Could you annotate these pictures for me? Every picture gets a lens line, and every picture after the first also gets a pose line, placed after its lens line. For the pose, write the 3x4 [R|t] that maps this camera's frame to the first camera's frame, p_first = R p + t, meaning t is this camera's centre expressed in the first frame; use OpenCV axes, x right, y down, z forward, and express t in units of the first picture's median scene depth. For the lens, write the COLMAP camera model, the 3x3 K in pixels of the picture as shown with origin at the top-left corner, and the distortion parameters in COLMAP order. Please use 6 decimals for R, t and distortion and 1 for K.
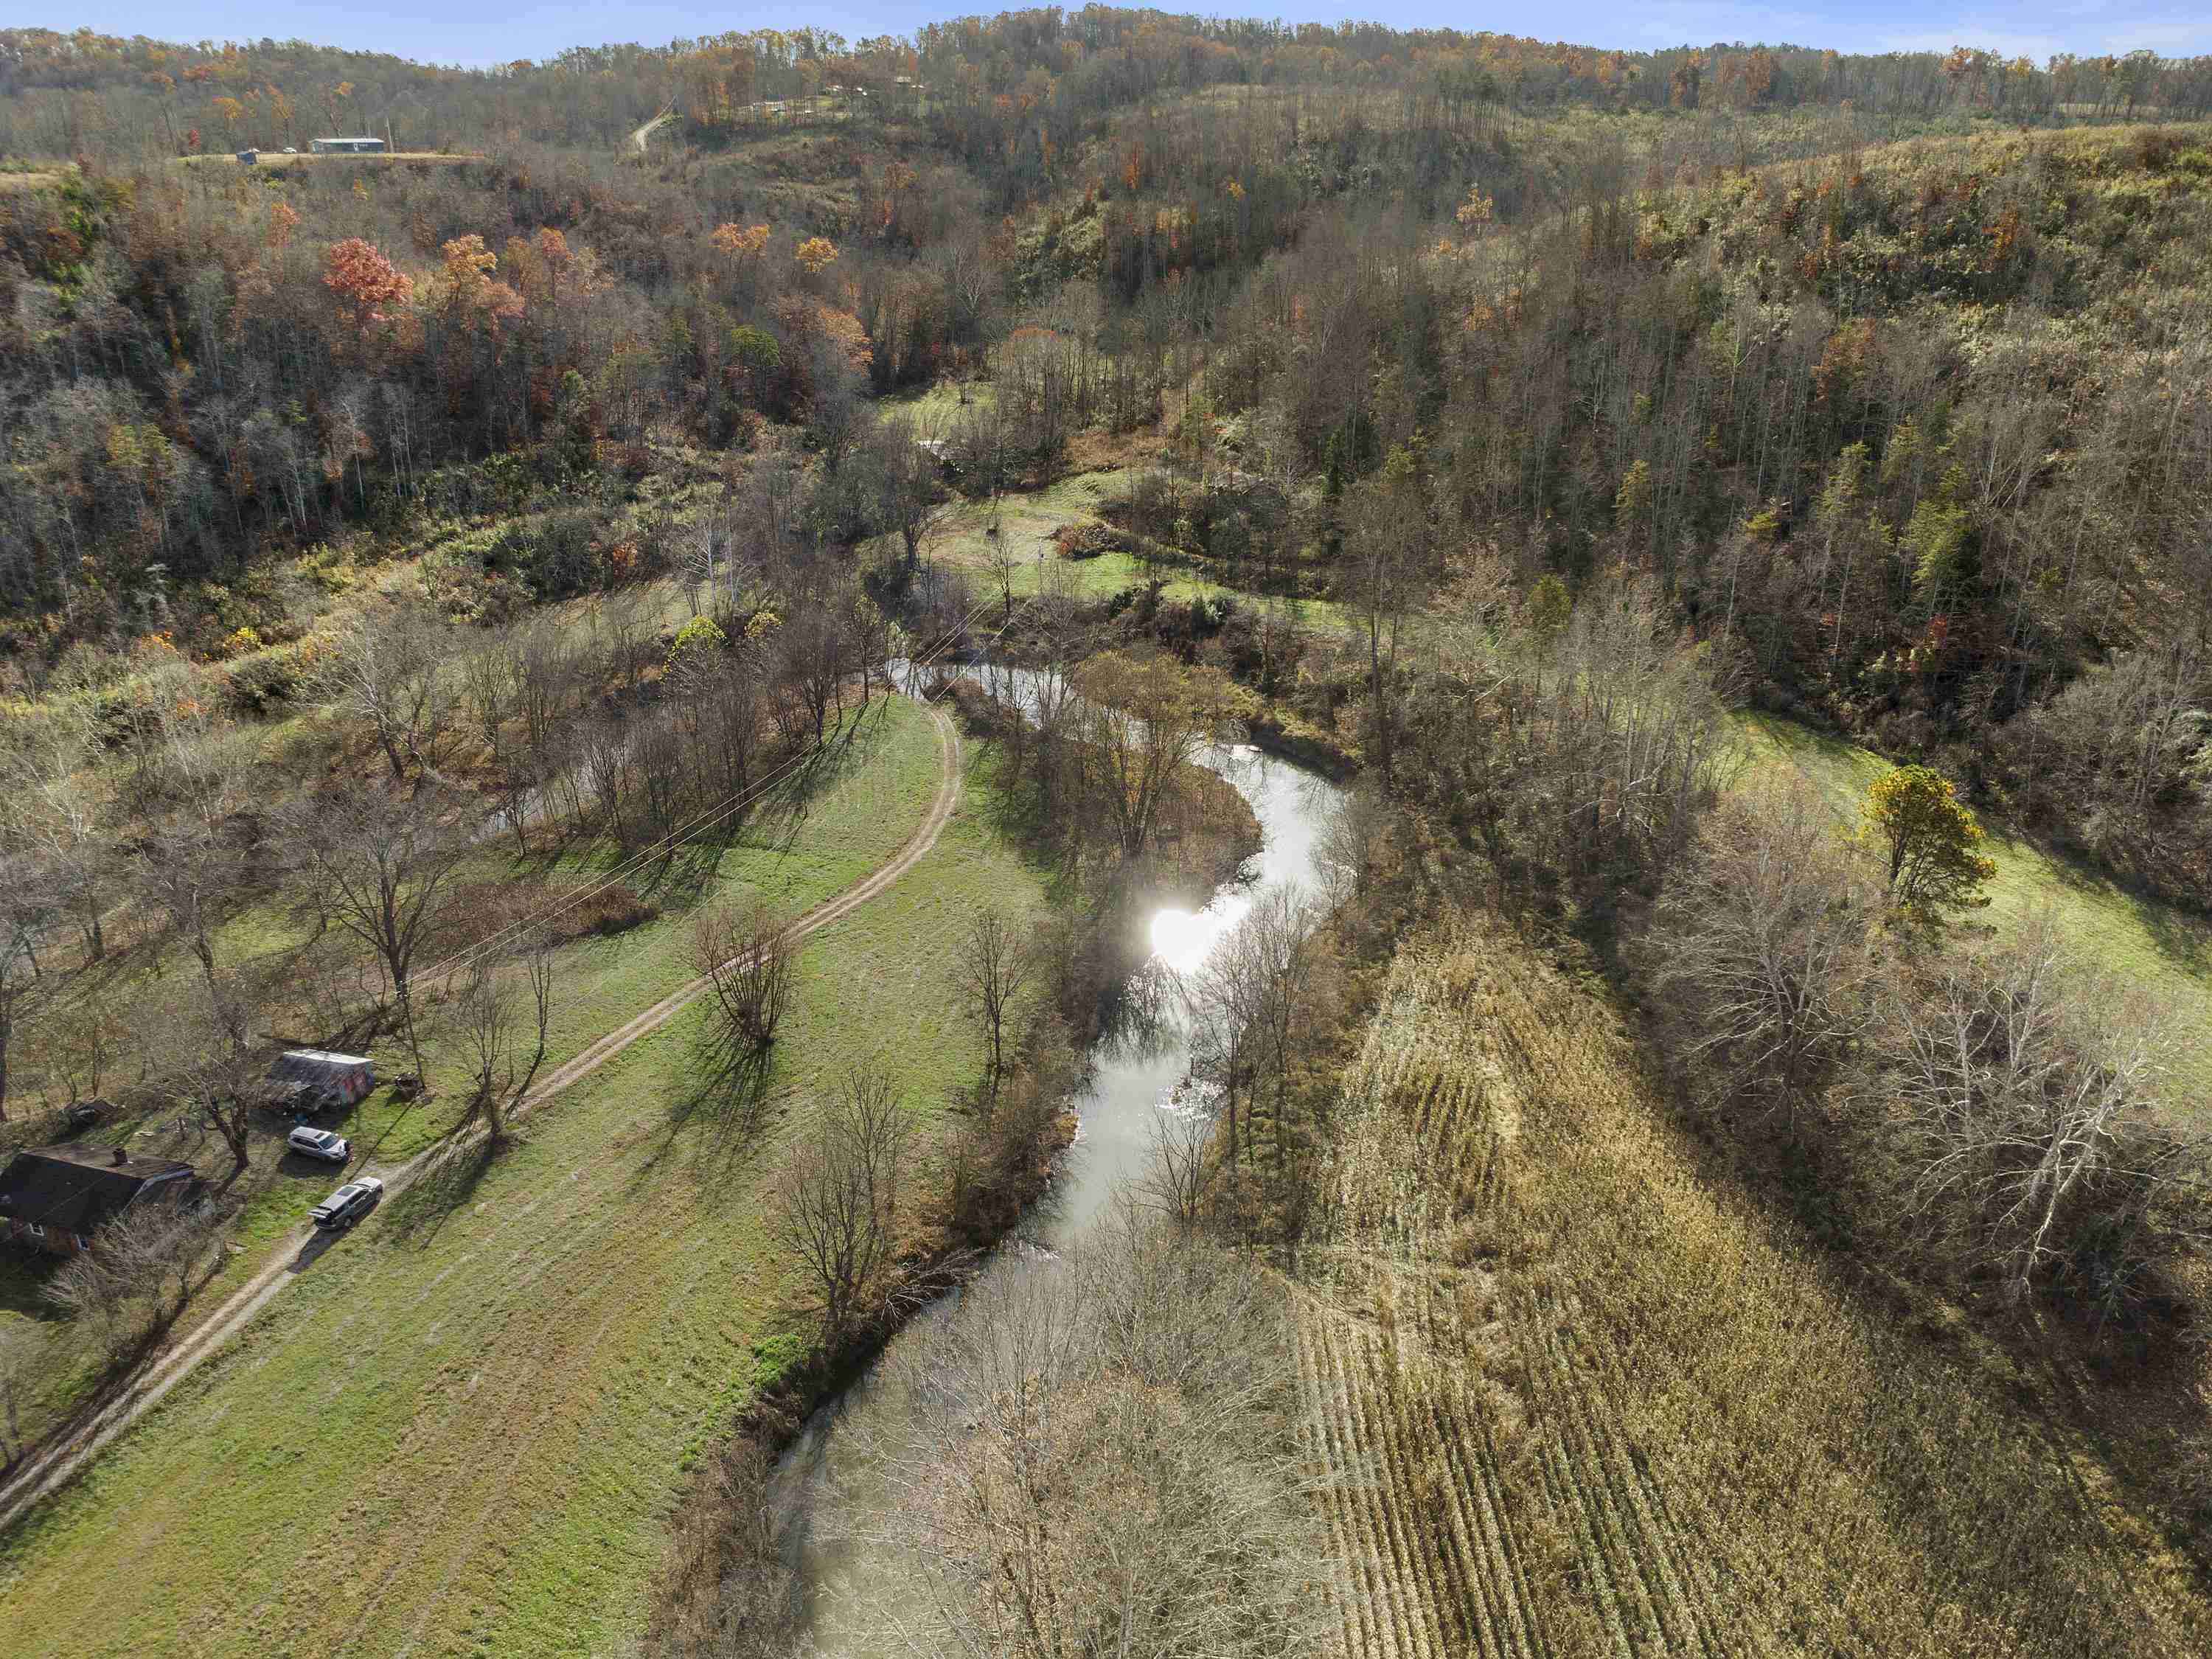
lens RADIAL K [[1609.6, 0, 1100.7], [0, 1609.6, 821.7], [0, 0, 1]] dist [0.013650, -0.016888]
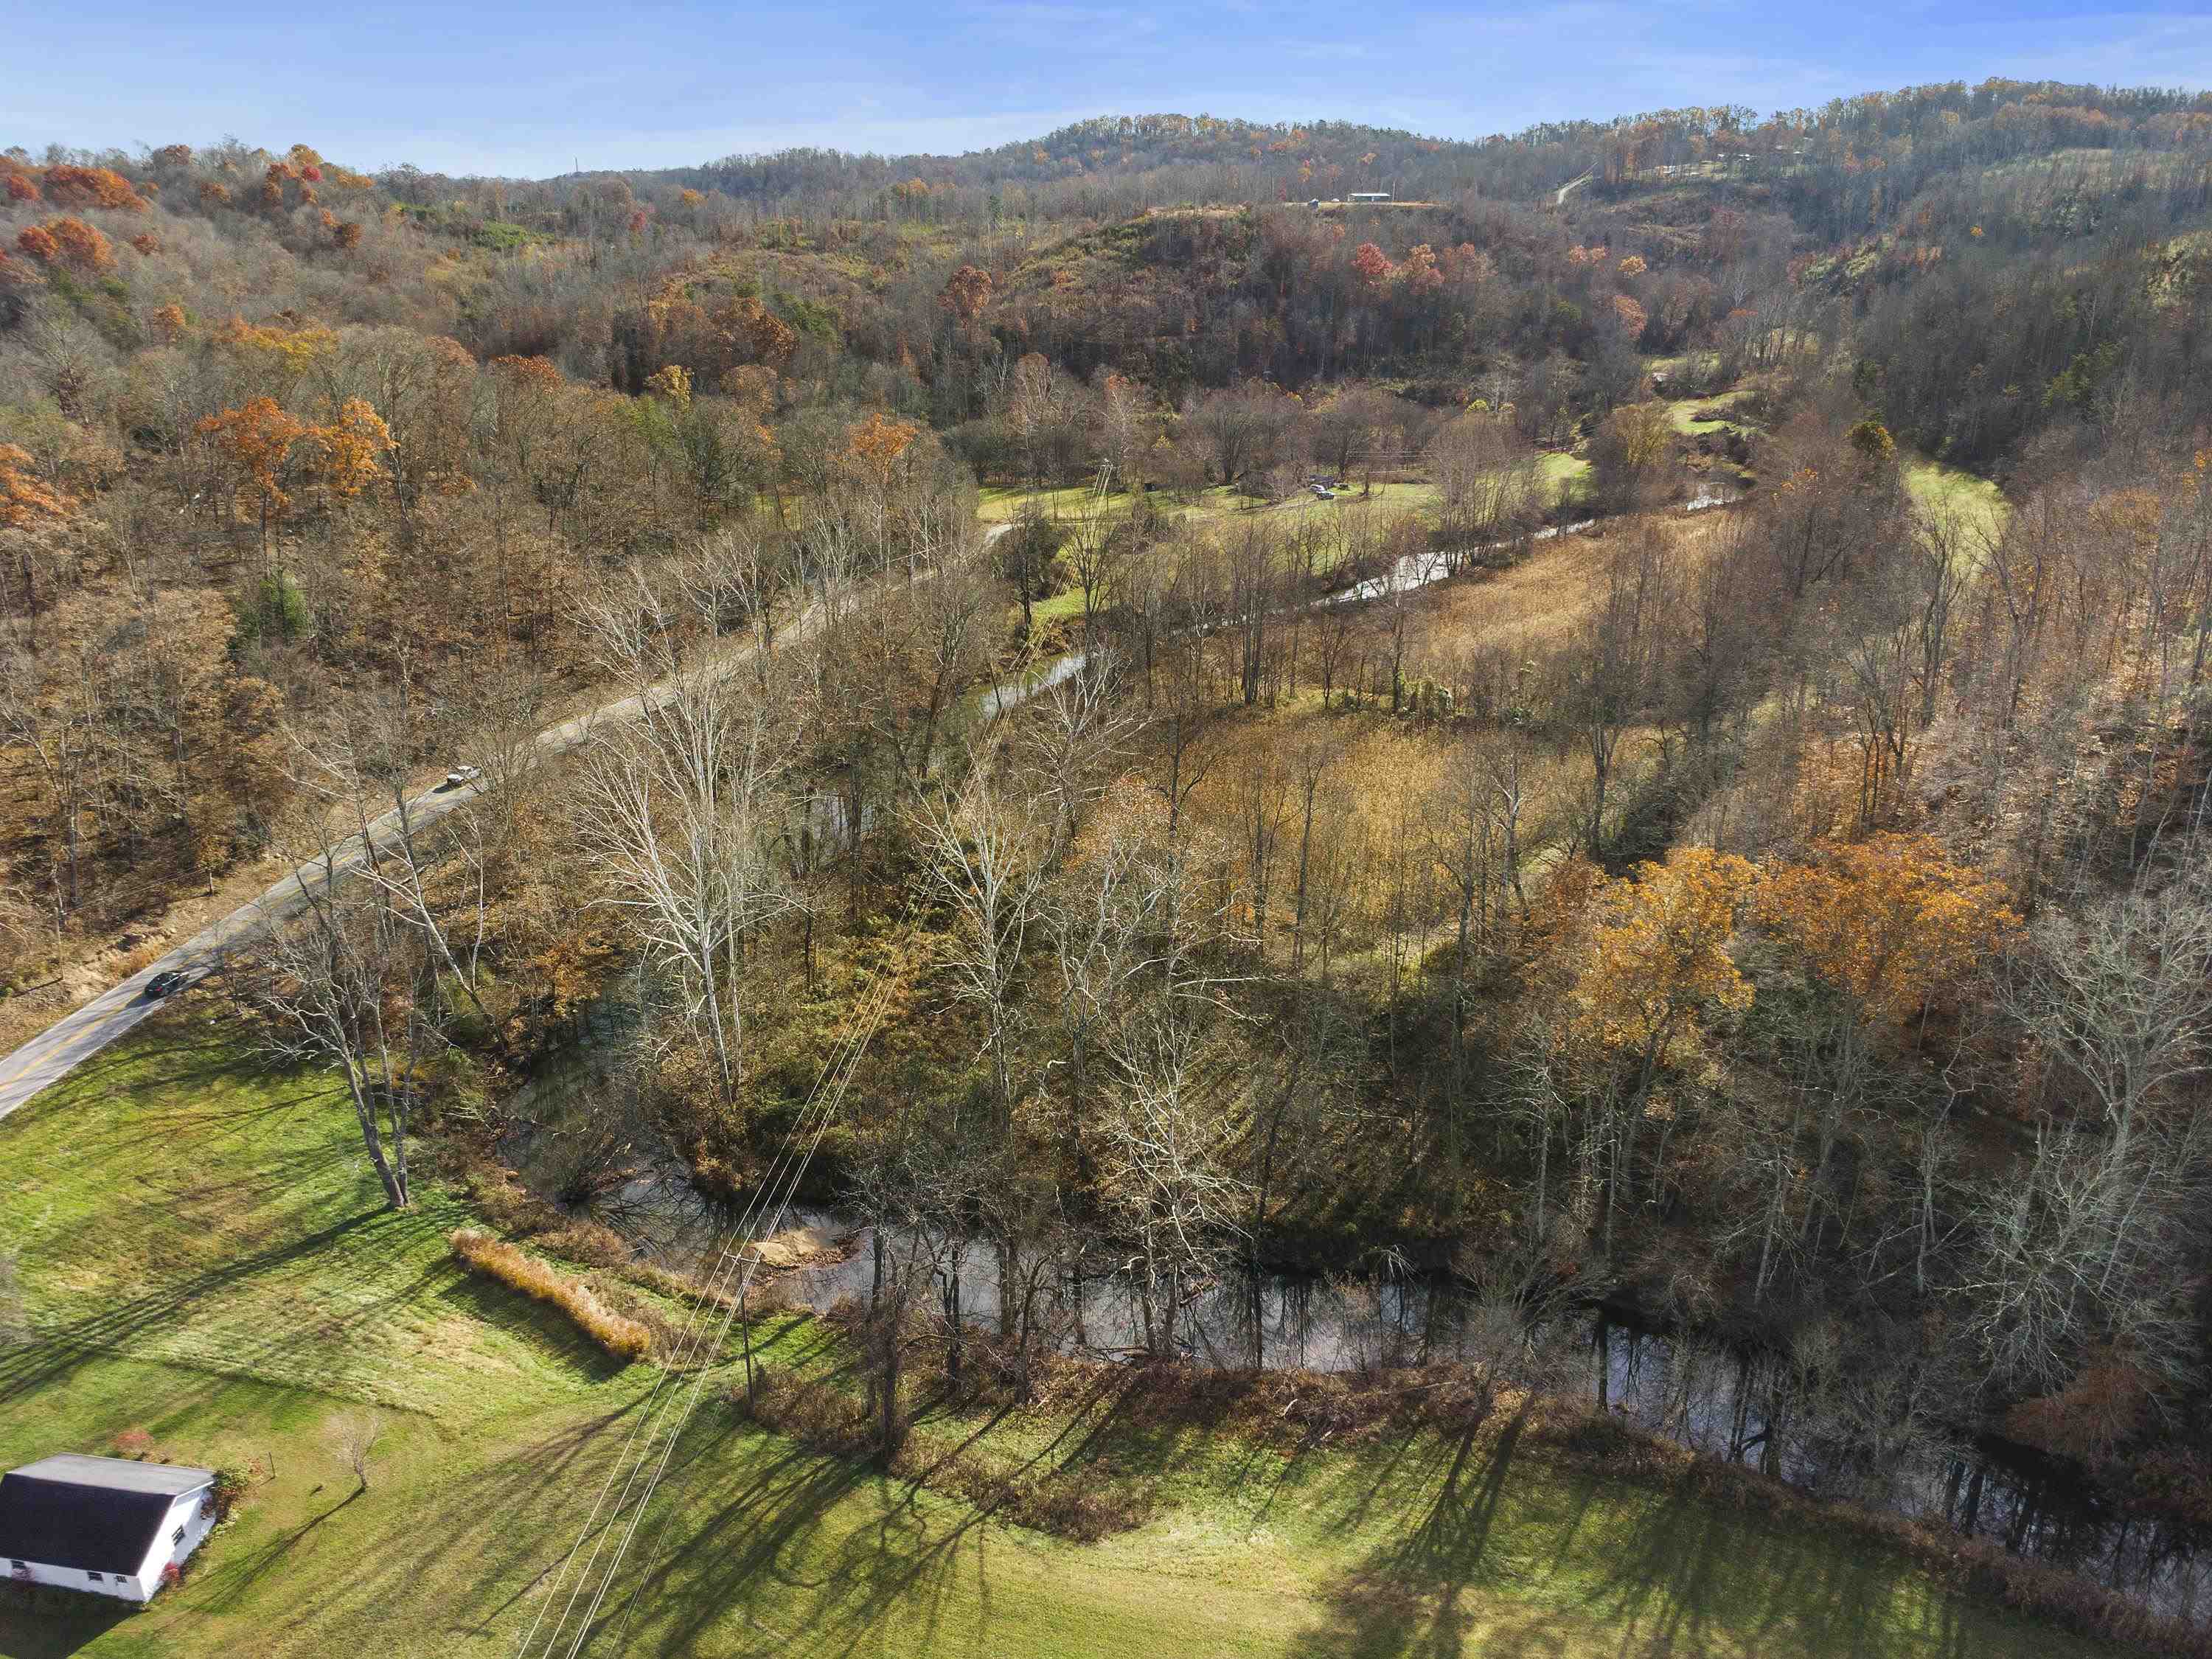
lens RADIAL K [[1609.6, 0, 1098.7], [0, 1609.6, 810.5], [0, 0, 1]] dist [0.013650, -0.016888]
pose [[0.852261, 0.191446, -0.486826, 0.343710], [-0.207857, 0.977940, 0.020695, 0.338283], [0.480048, 0.083552, 0.873254, -0.809882]]
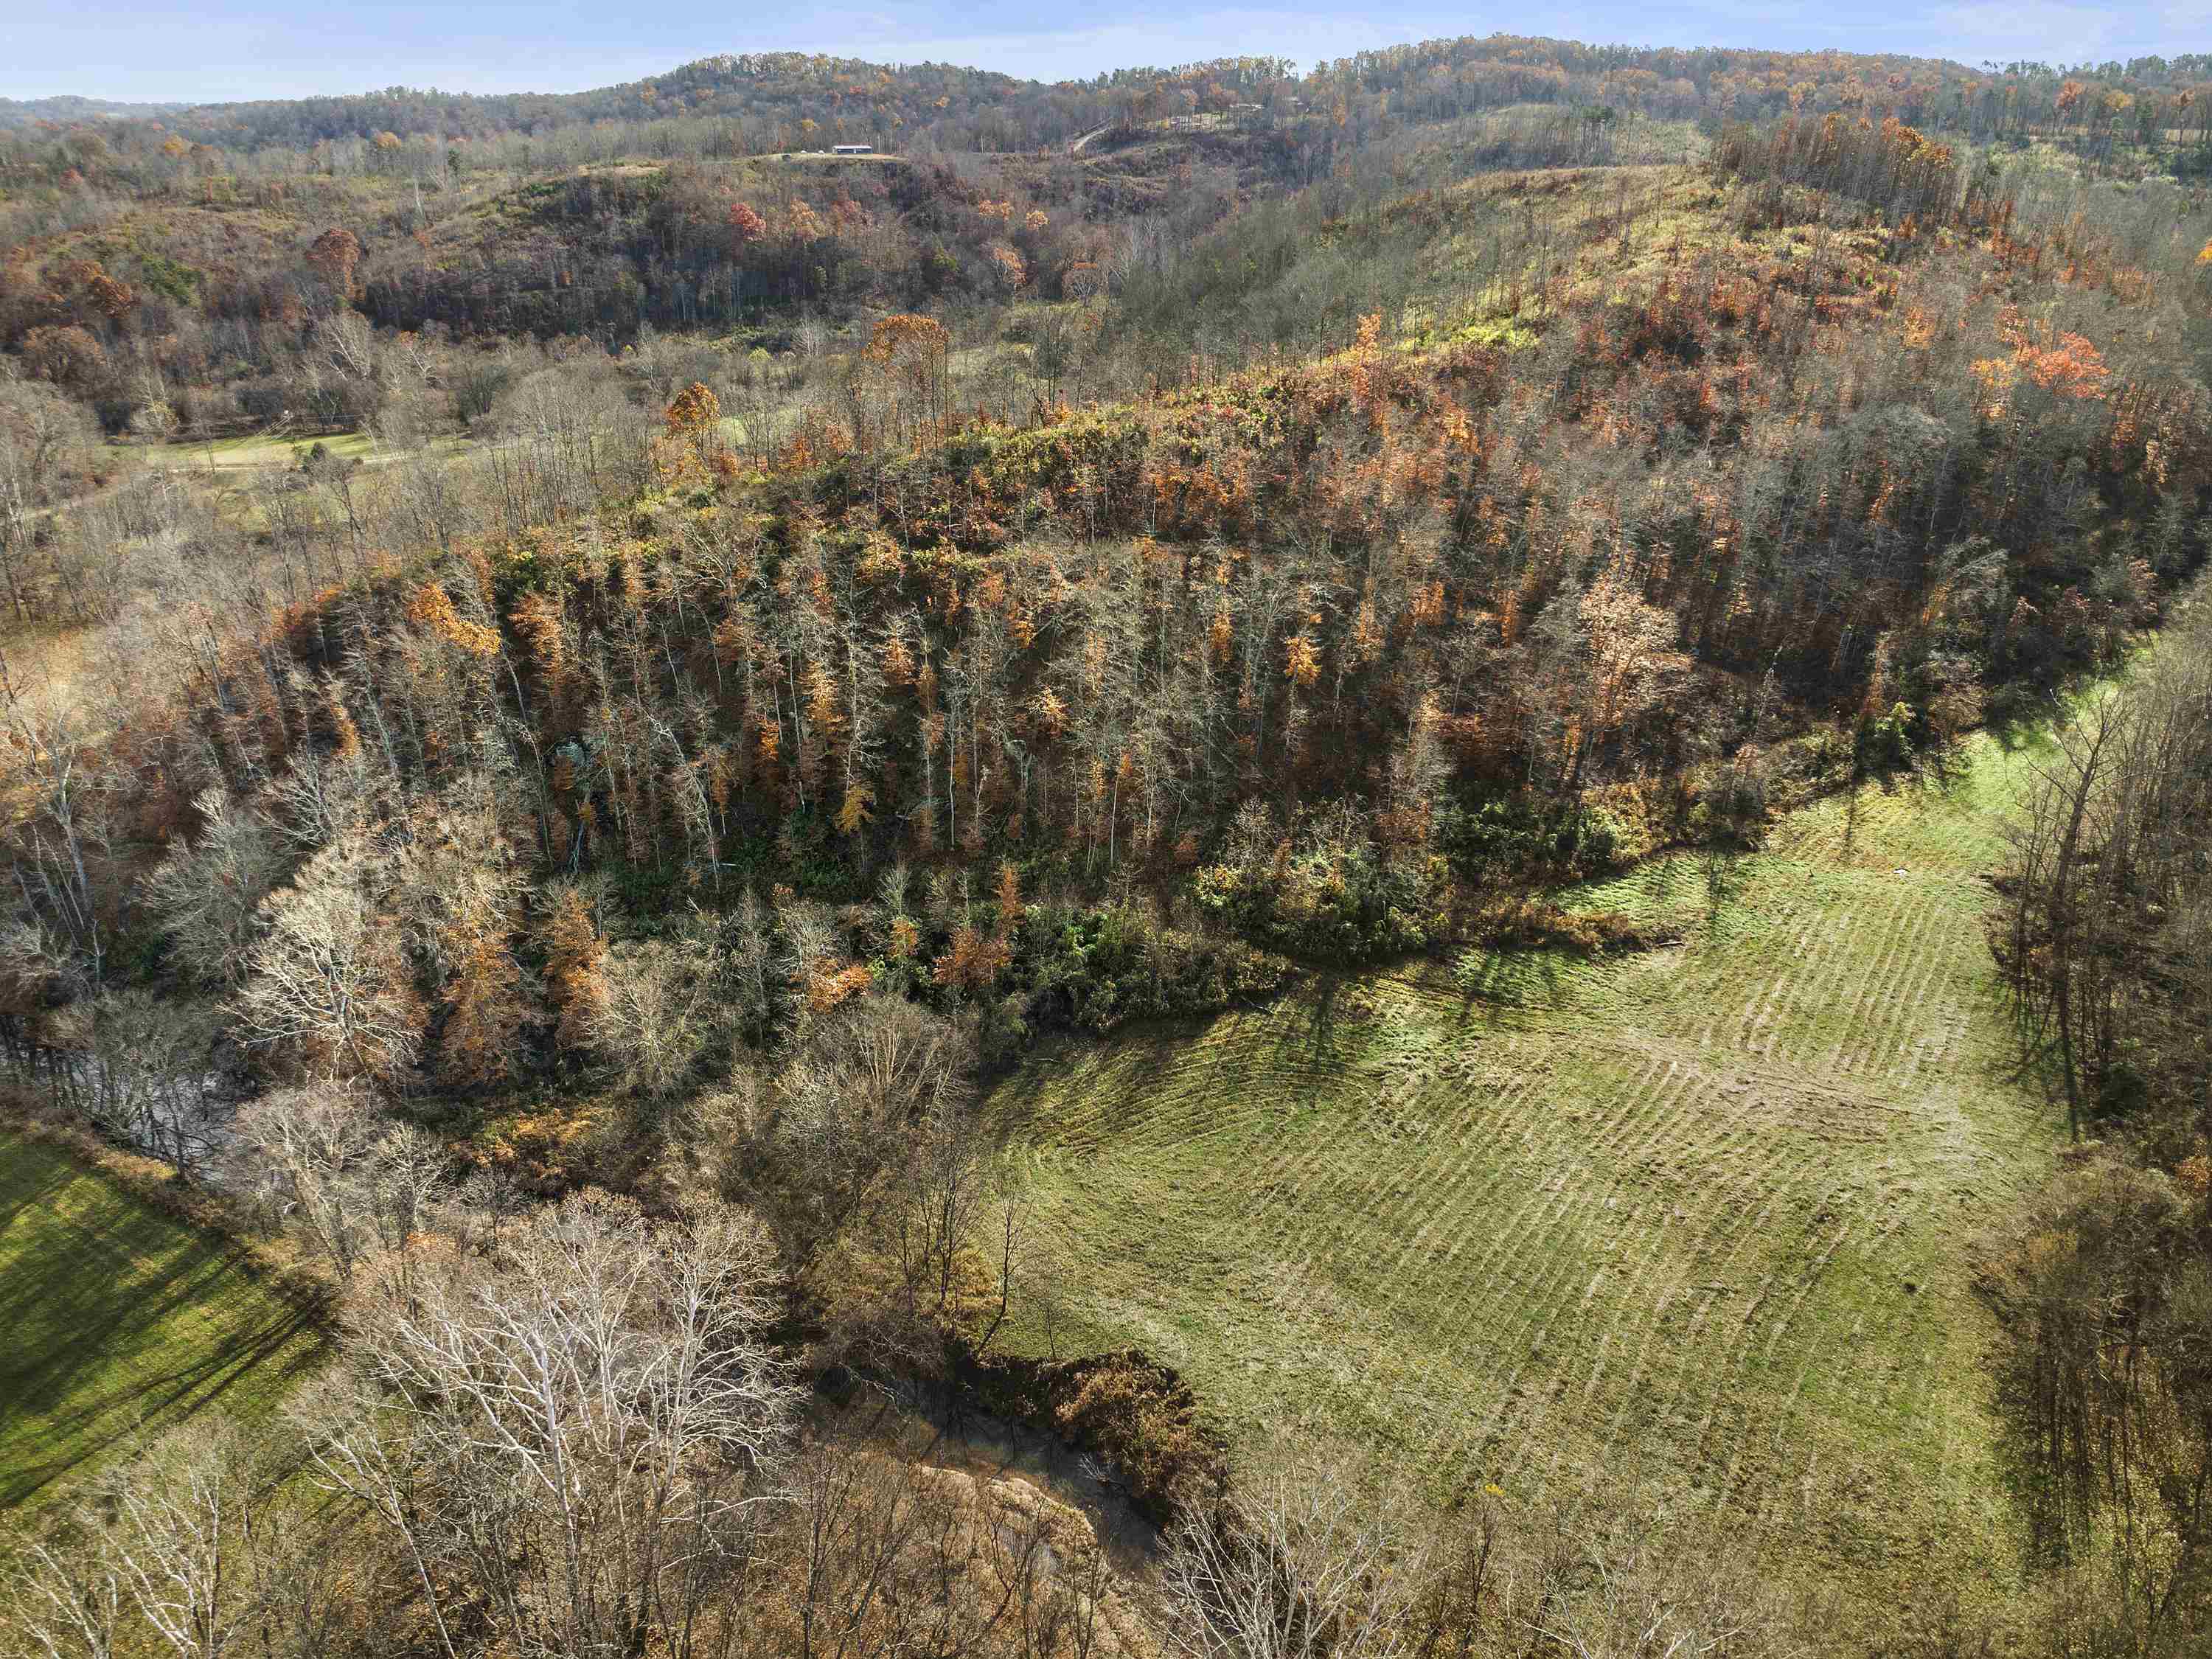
lens RADIAL K [[1609.6, 0, 1105.1], [0, 1609.6, 816.0], [0, 0, 1]] dist [0.013650, -0.016888]
pose [[0.910784, 0.173221, -0.374788, 0.909829], [-0.170083, 0.984546, 0.041718, 0.276521], [0.376223, 0.025749, 0.926171, -0.798597]]
